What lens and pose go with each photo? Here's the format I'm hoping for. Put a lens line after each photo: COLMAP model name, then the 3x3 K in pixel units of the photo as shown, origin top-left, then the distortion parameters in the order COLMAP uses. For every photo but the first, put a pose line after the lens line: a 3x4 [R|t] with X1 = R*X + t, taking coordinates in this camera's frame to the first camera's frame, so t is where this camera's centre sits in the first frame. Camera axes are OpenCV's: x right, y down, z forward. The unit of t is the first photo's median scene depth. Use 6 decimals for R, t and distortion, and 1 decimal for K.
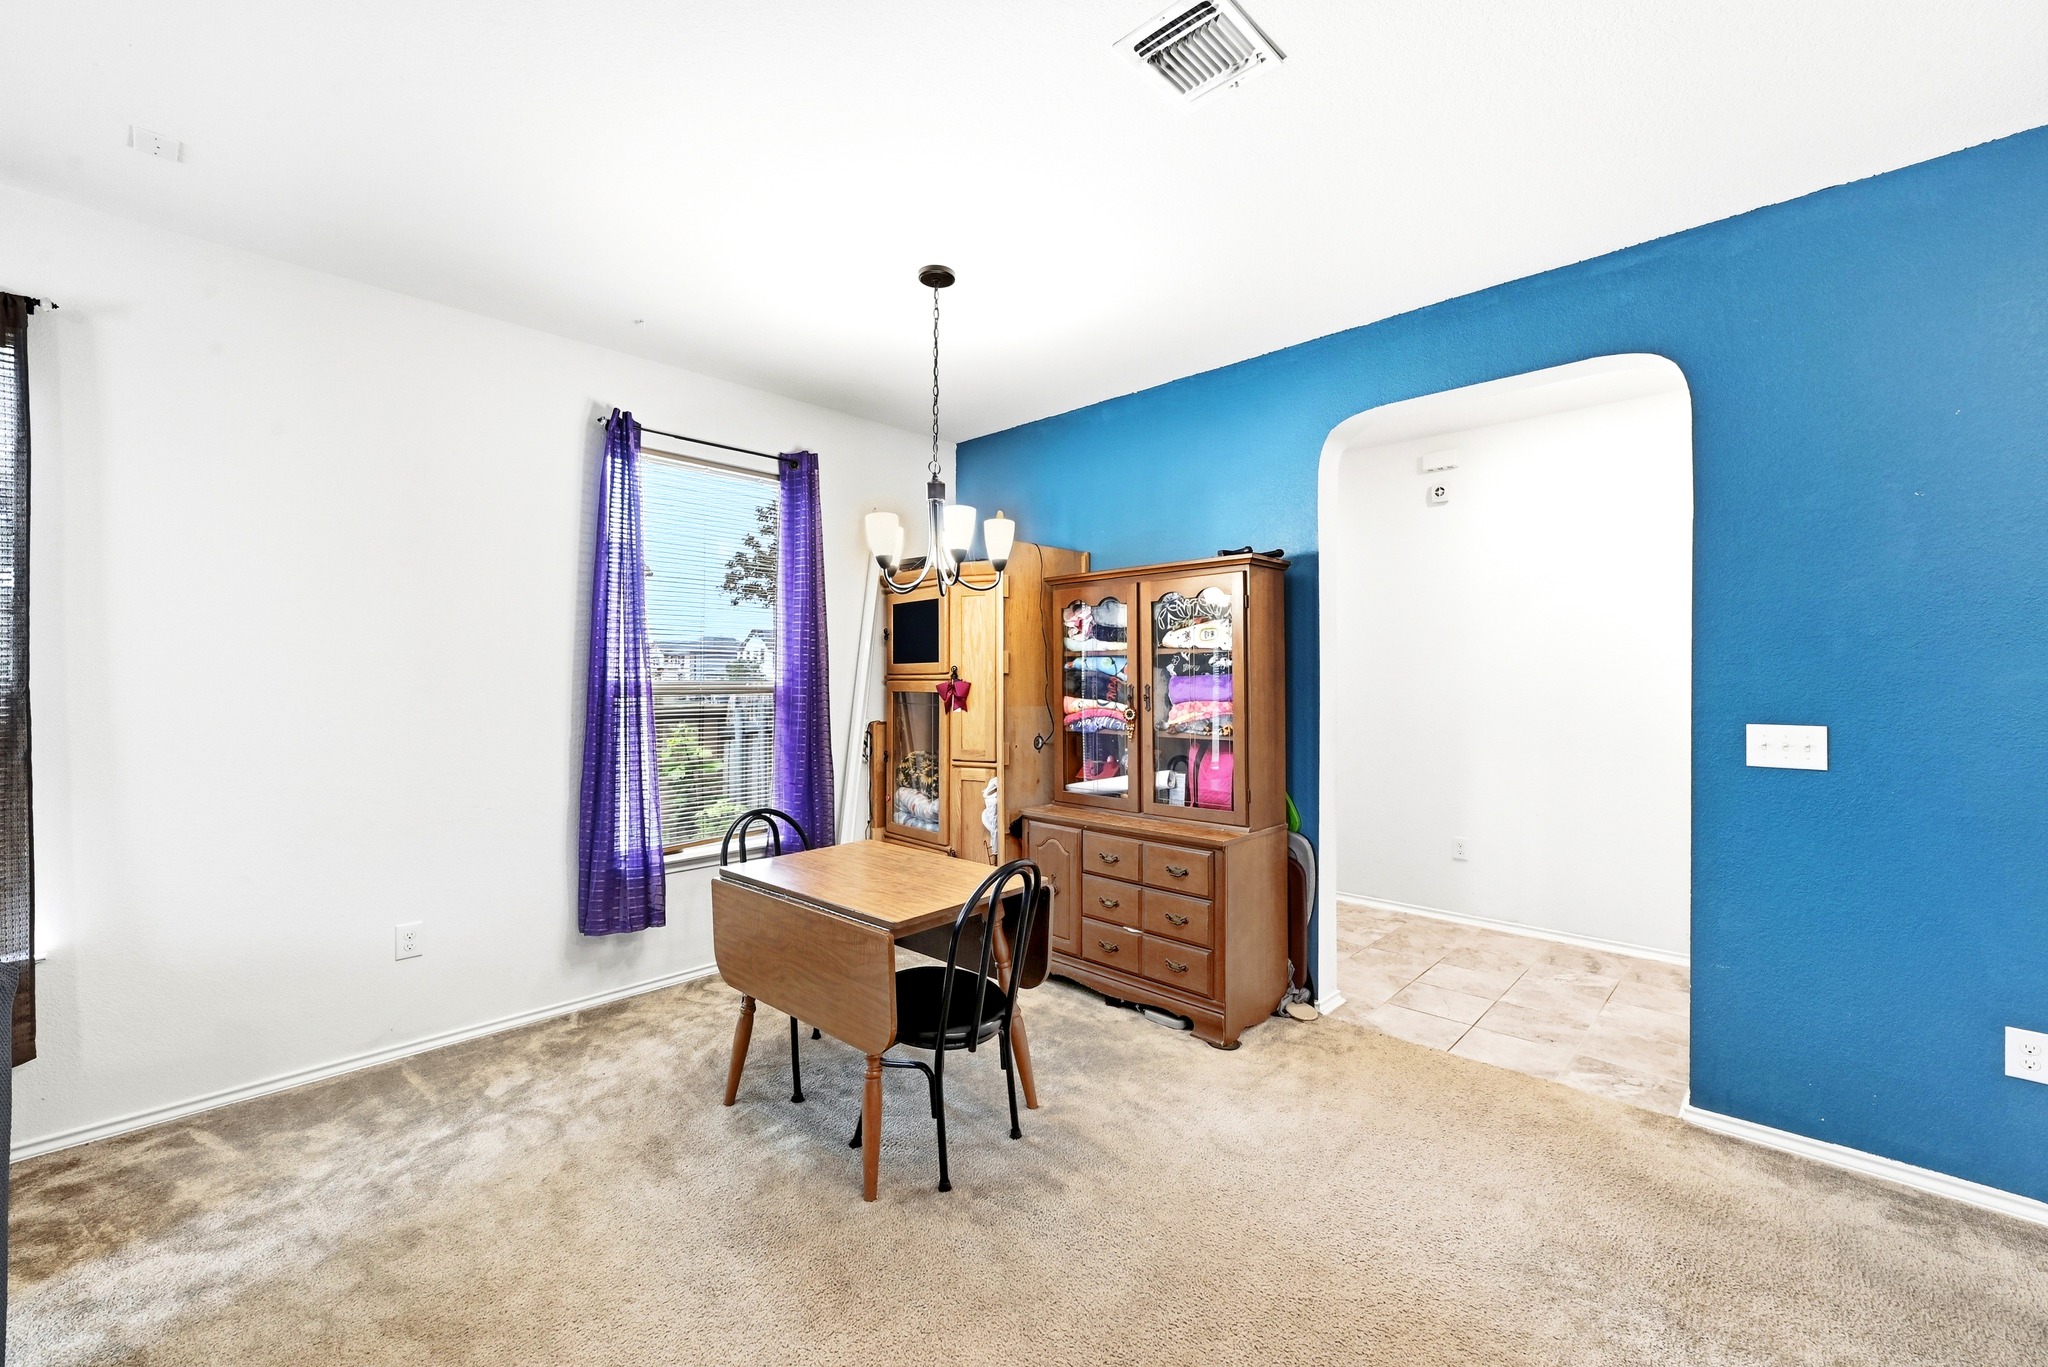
lens RADIAL K [[828.9, 0, 1023.5], [0, 828.9, 677.9], [0, 0, 1]] dist [0.003141, 0.000544]
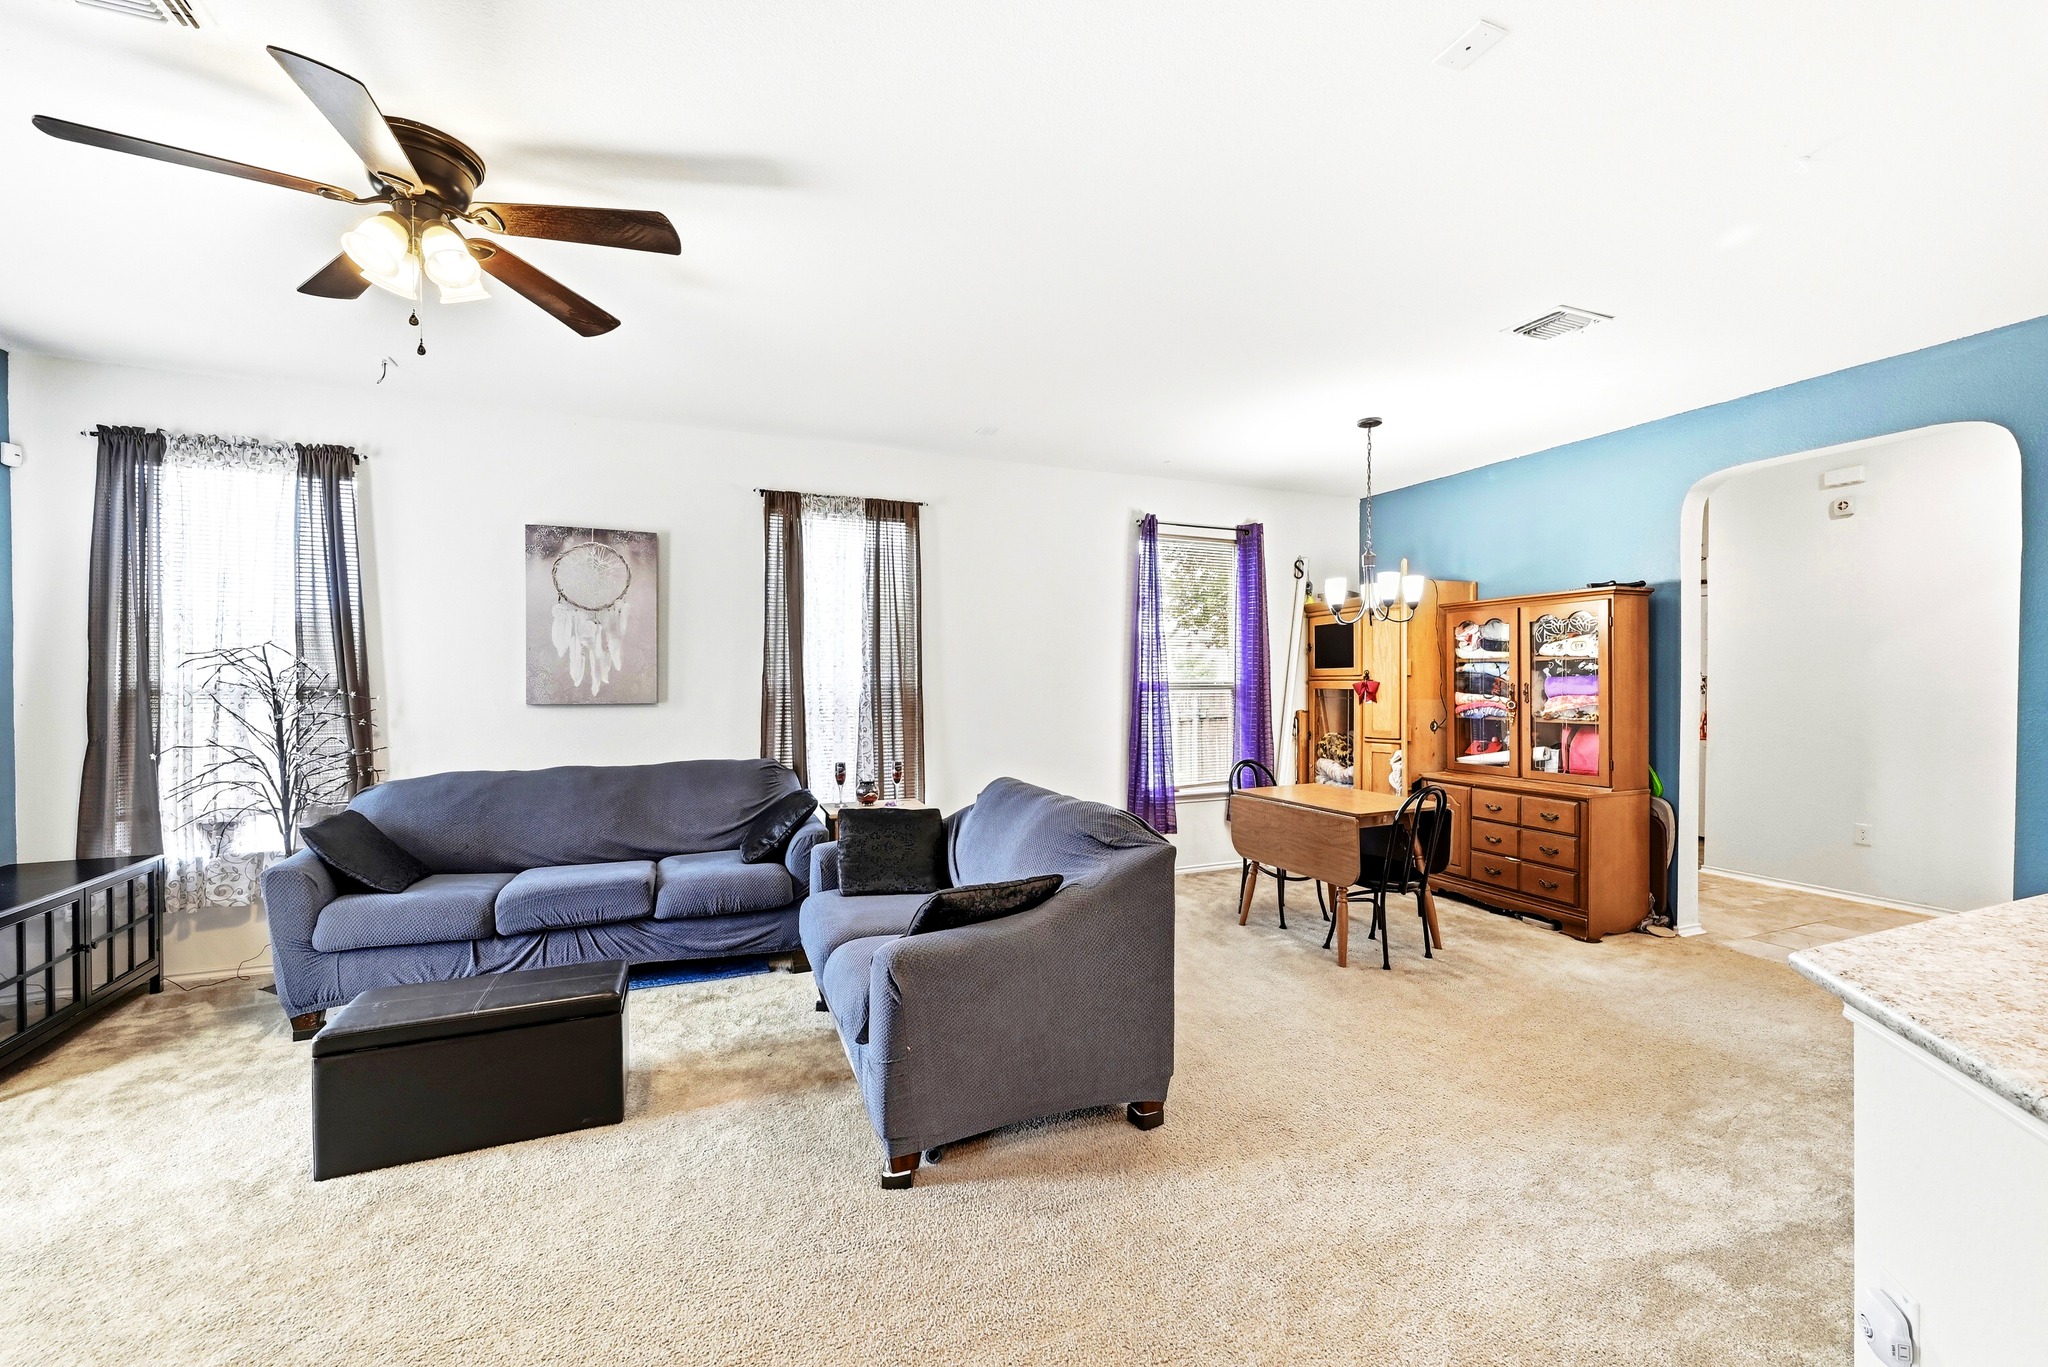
lens RADIAL K [[828.9, 0, 1025.3], [0, 828.9, 692.1], [0, 0, 1]] dist [0.003141, 0.000544]
pose [[0.918042, 0.002455, -0.396475, -0.066950], [0.003900, 0.999877, 0.015222, -0.001220], [0.396464, -0.015521, 0.917919, -0.591914]]
